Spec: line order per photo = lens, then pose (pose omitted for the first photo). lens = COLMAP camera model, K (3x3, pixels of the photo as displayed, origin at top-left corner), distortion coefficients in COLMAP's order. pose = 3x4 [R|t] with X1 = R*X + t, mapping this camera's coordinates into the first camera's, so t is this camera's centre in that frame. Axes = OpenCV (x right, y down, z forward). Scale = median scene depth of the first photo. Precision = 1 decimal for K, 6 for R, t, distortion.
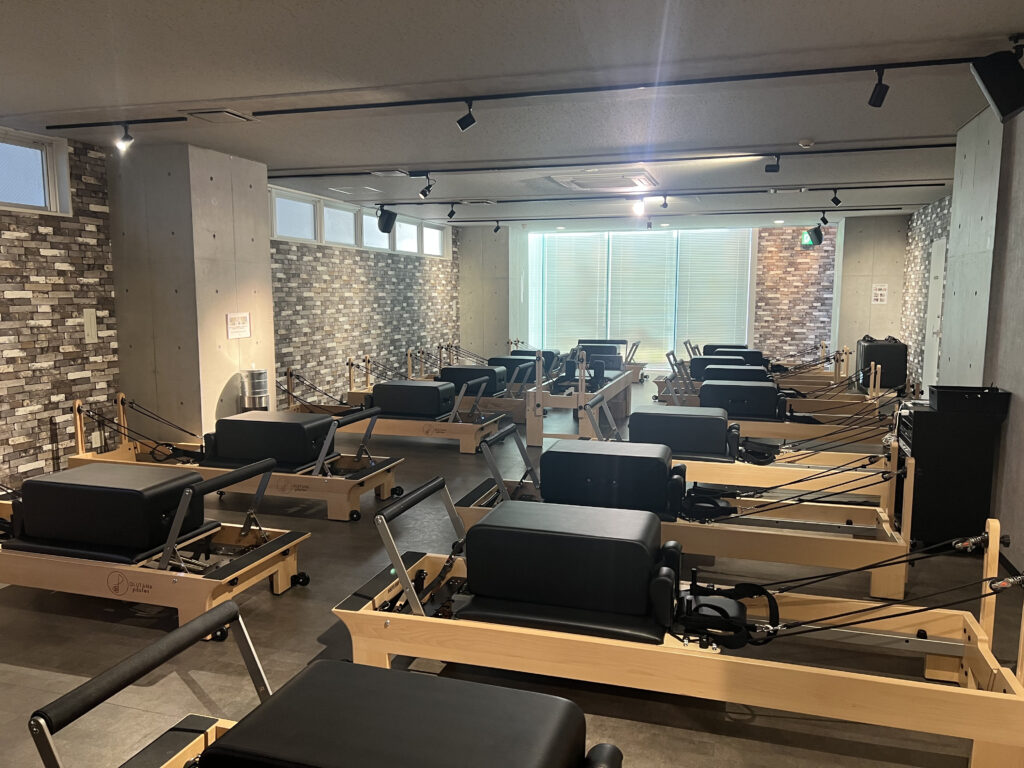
lens RADIAL K [[768.6, 0, 509.2], [0, 768.6, 388.9], [0, 0, 1]] dist [0.050262, -0.054986]
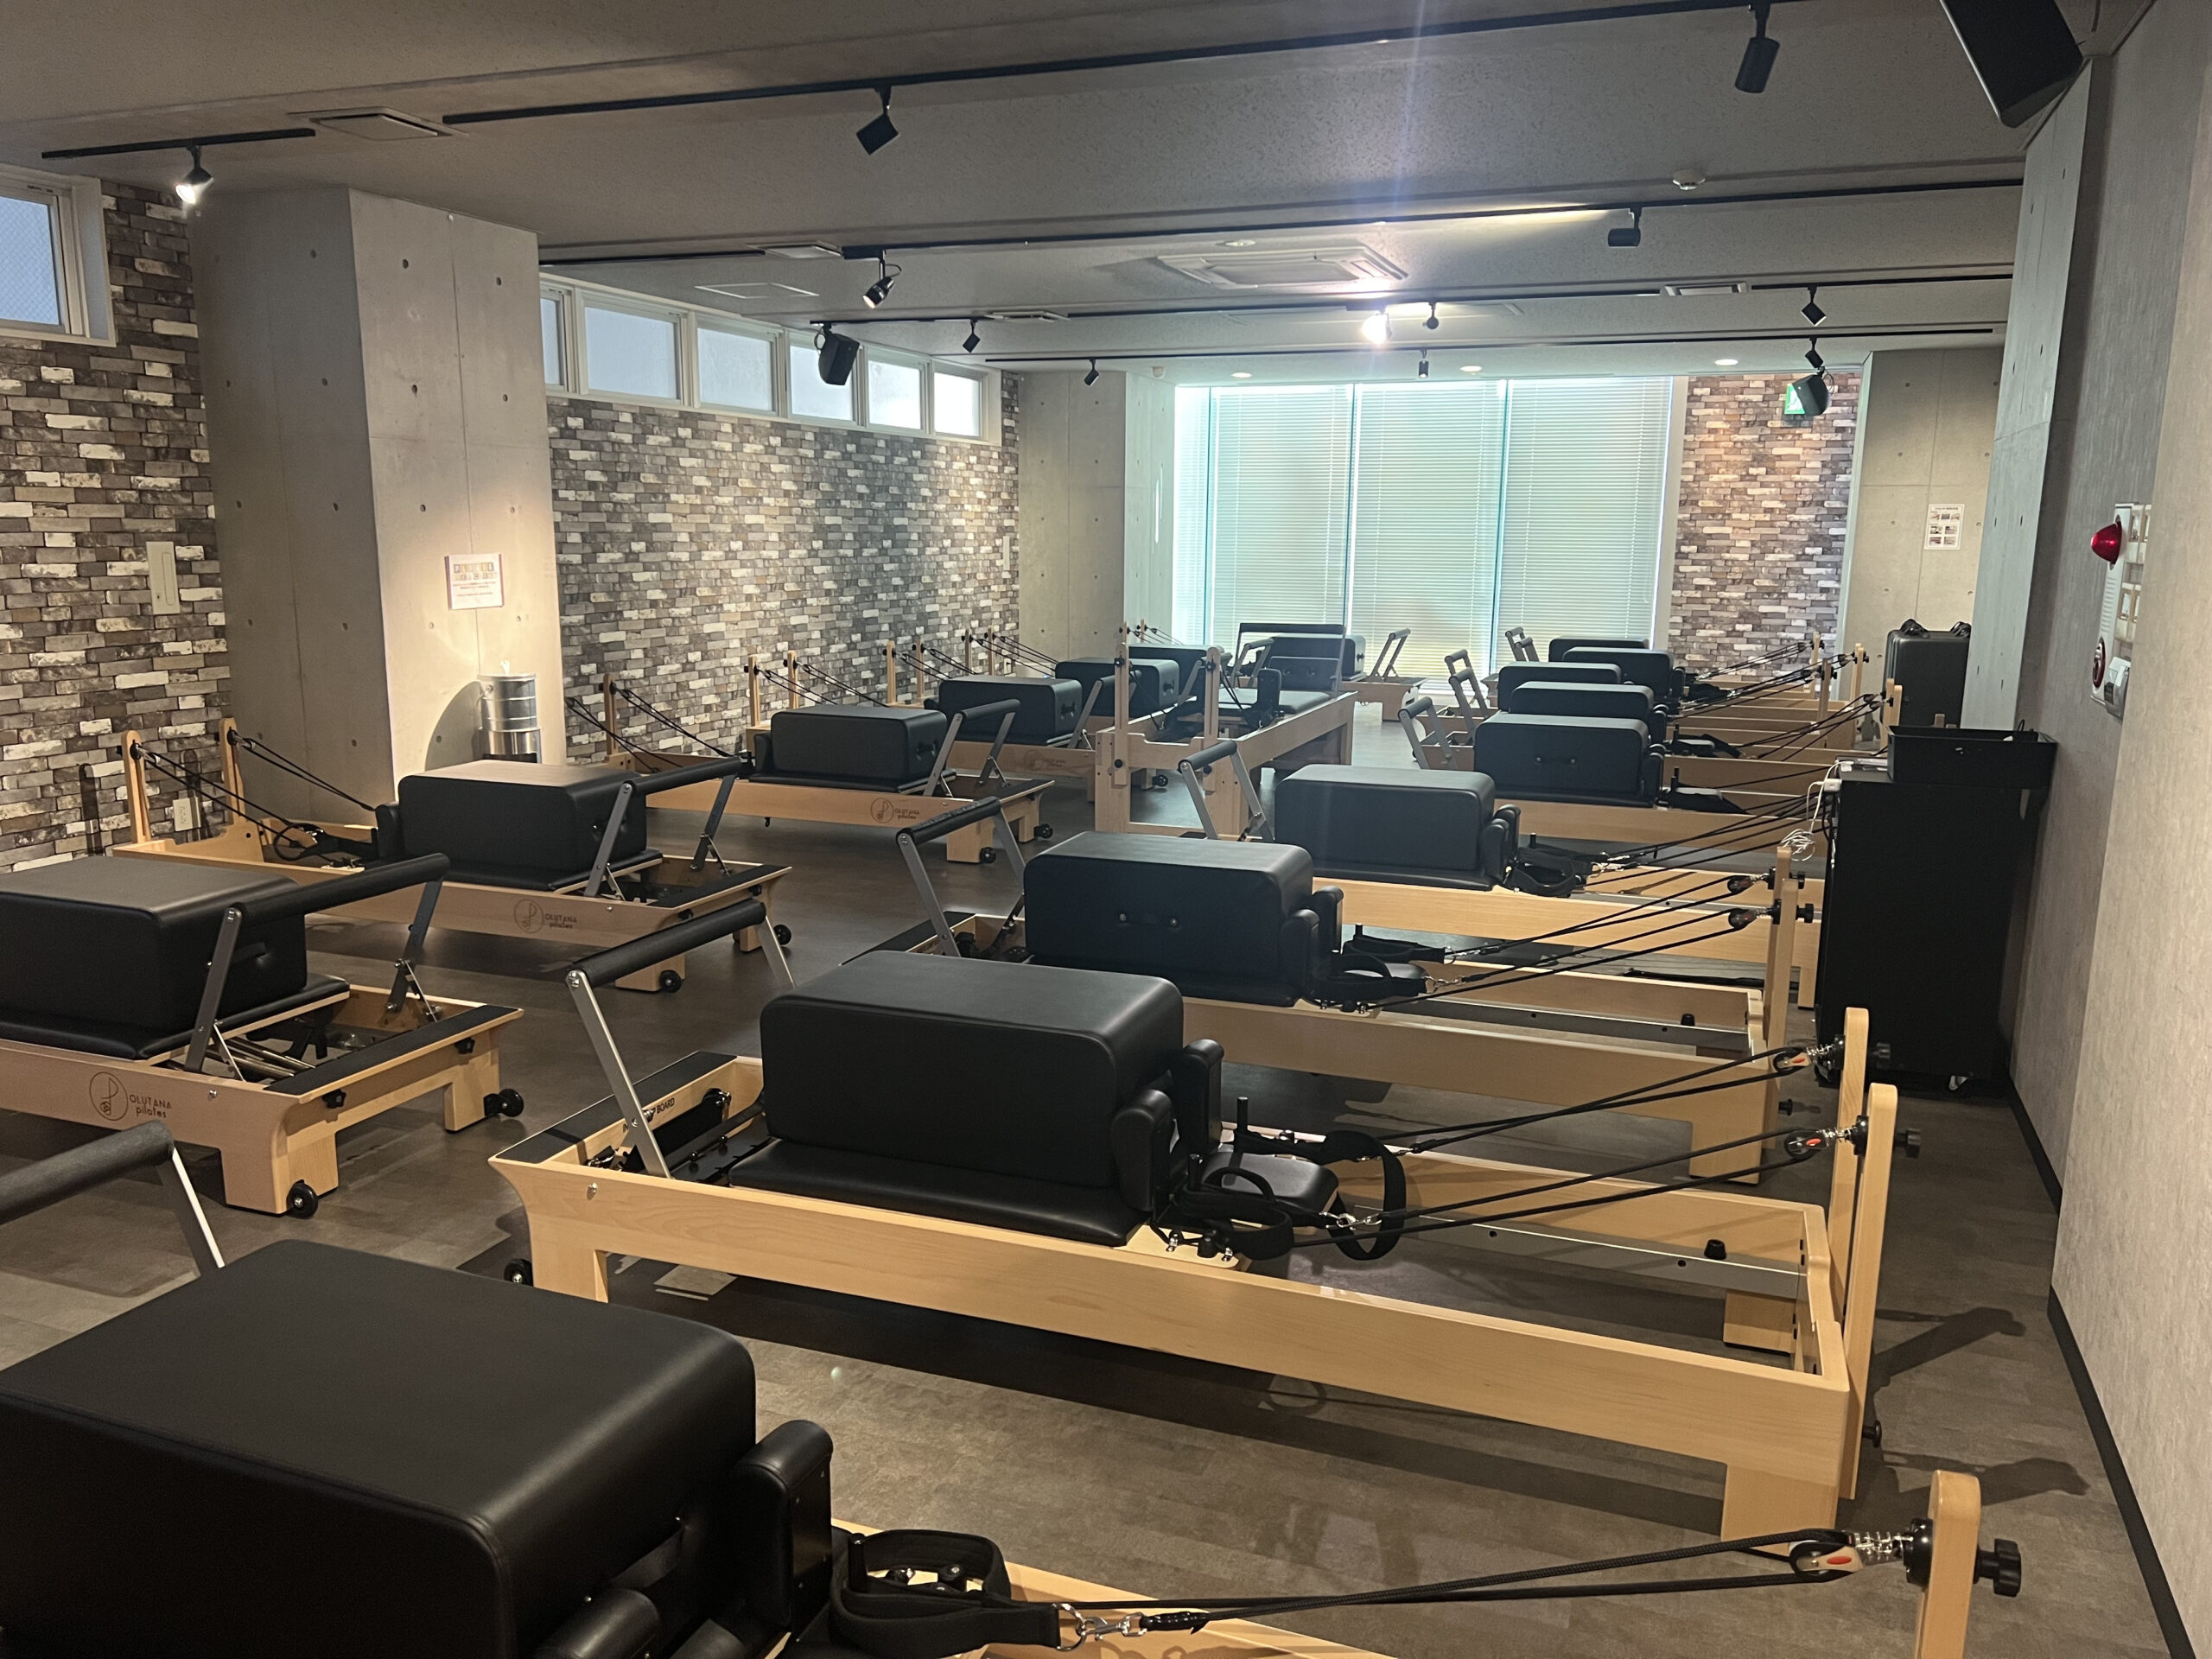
lens RADIAL K [[1660.2, 0, 1088.7], [0, 1660.2, 847.3], [0, 0, 1]] dist [0.050262, -0.054986]
pose [[0.997594, 0.020348, -0.066277, 0.102214], [-0.015799, 0.997529, 0.068453, 0.005087], [0.067506, -0.067241, 0.995450, -0.006359]]
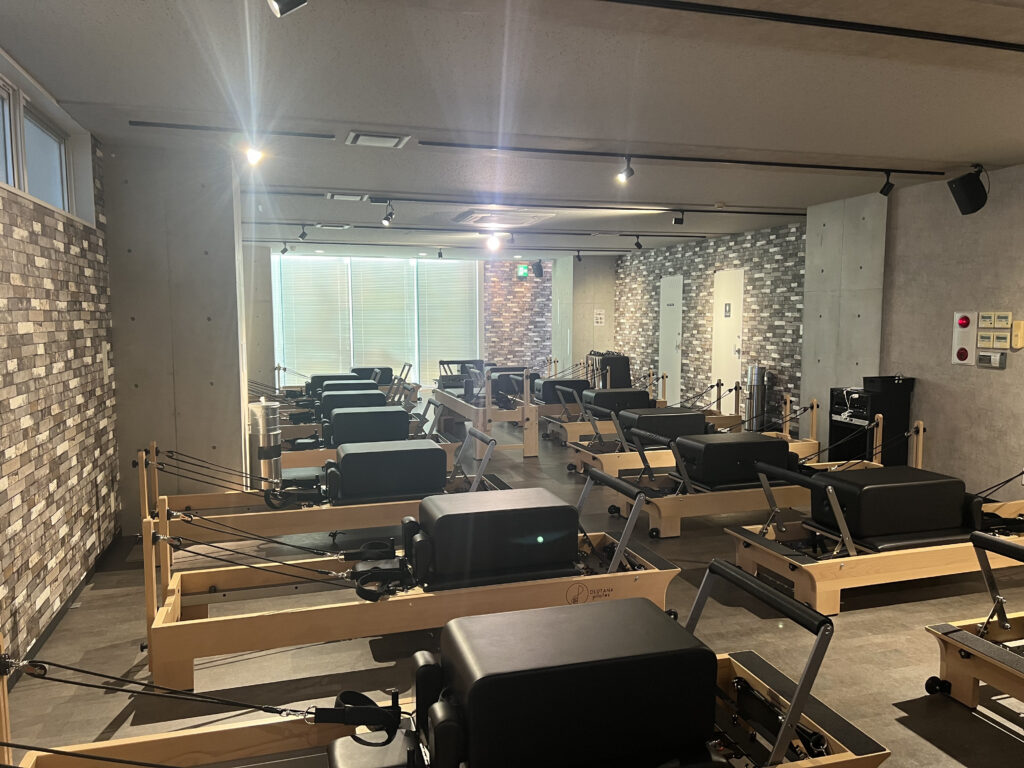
lens RADIAL K [[768.6, 0, 514.0], [0, 768.6, 393.3], [0, 0, 1]] dist [0.050262, -0.054986]
pose [[0.826193, -0.060582, 0.560121, -0.629462], [0.074689, 0.997204, -0.002313, -0.014460], [-0.558414, 0.043746, 0.828408, 0.093536]]
